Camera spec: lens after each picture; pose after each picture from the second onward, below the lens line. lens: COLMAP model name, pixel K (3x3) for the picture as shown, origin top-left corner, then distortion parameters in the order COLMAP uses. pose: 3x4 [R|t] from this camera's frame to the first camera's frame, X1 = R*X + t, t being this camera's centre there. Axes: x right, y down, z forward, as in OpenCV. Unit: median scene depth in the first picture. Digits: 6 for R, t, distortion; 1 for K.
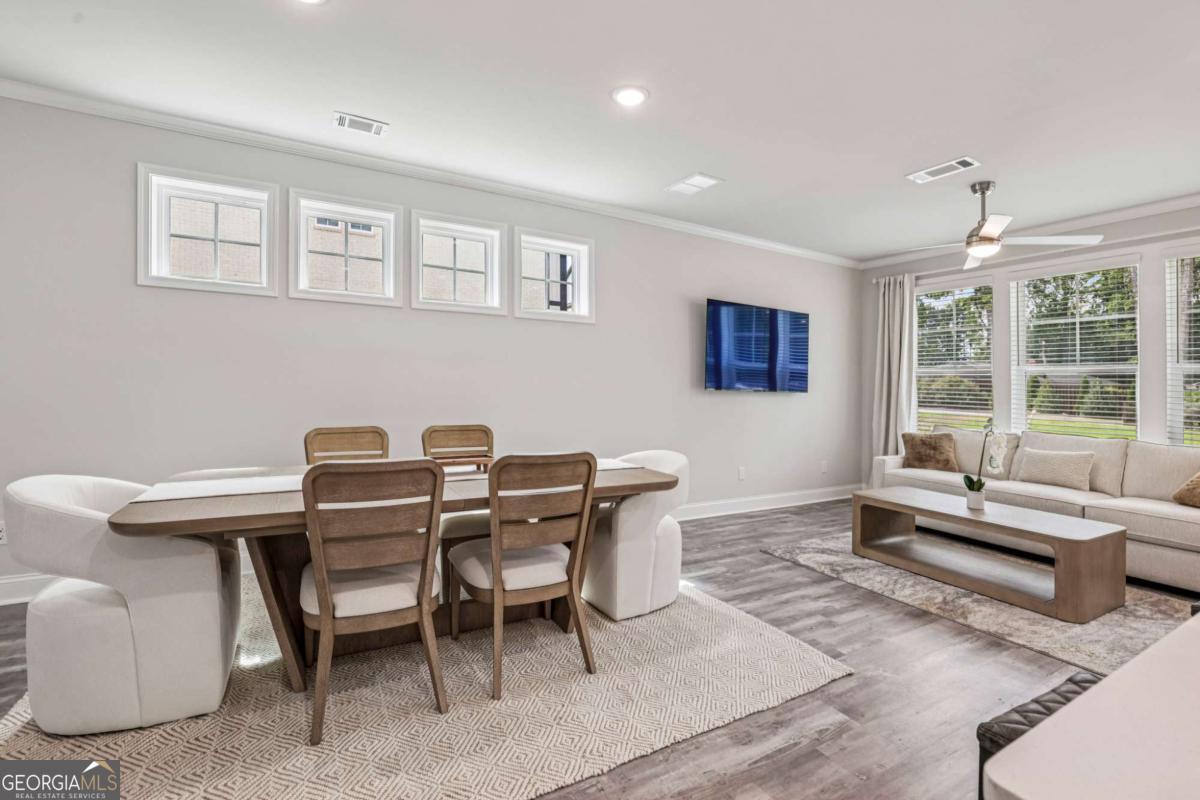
lens RADIAL K [[536.5, 0, 607.4], [0, 536.5, 350.1], [0, 0, 1]] dist [-0.033141, 0.015971]
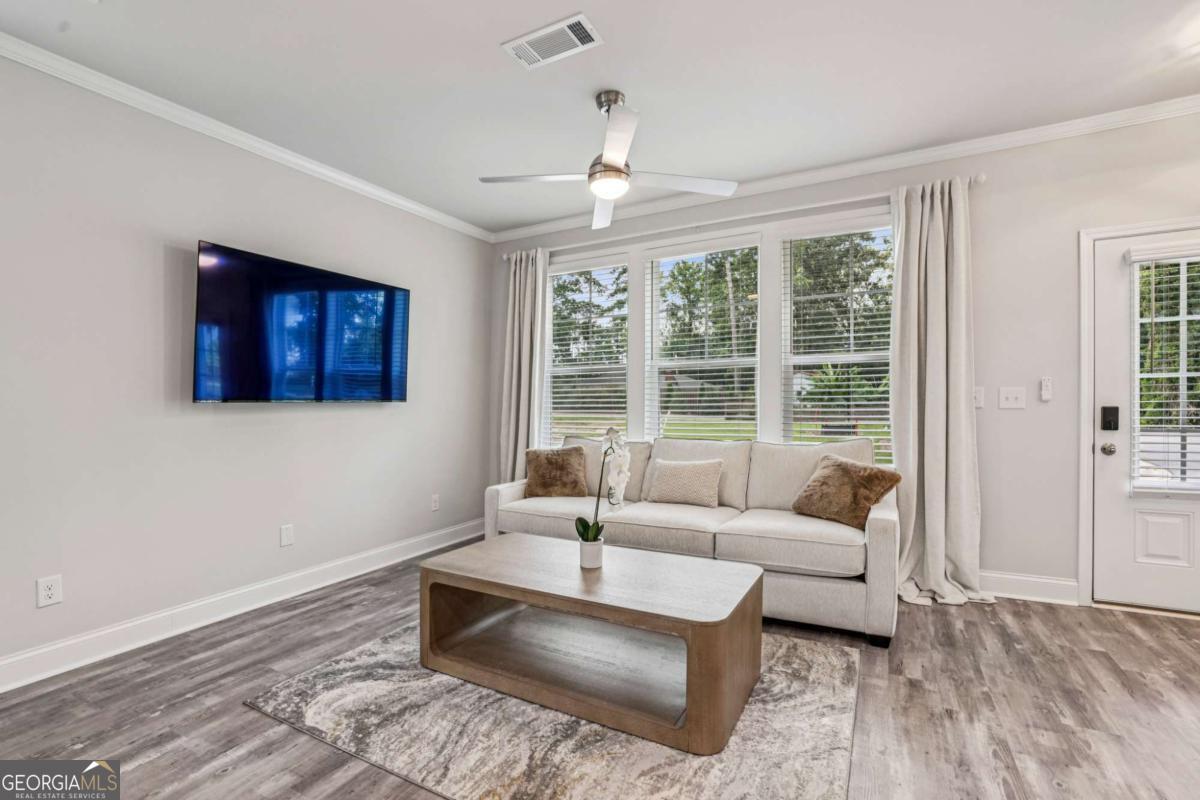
lens RADIAL K [[525.3, 0, 600.0], [0, 525.3, 400.0], [0, 0, 1]] dist [-0.002139, -0.000141]
pose [[0.854399, -0.033622, 0.518528, 0.329330], [-0.000746, 0.997824, 0.065930, 0.045025], [-0.519617, -0.056717, 0.852515, 0.397171]]
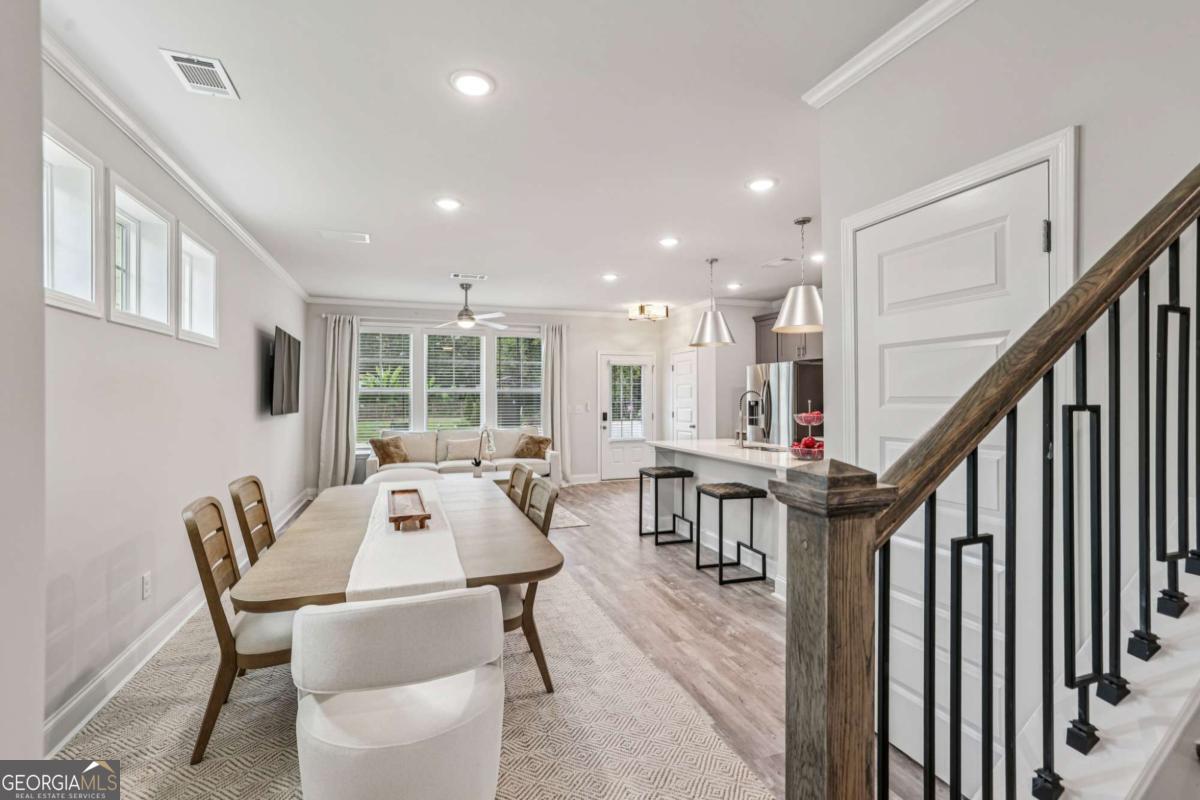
lens RADIAL K [[525.3, 0, 600.0], [0, 525.3, 400.0], [0, 0, 1]] dist [-0.002139, -0.000141]
pose [[0.178391, -0.029526, 0.983517, -0.812912], [-0.052986, 0.997811, 0.039566, -0.034745], [-0.982532, -0.059170, 0.176436, 0.294156]]
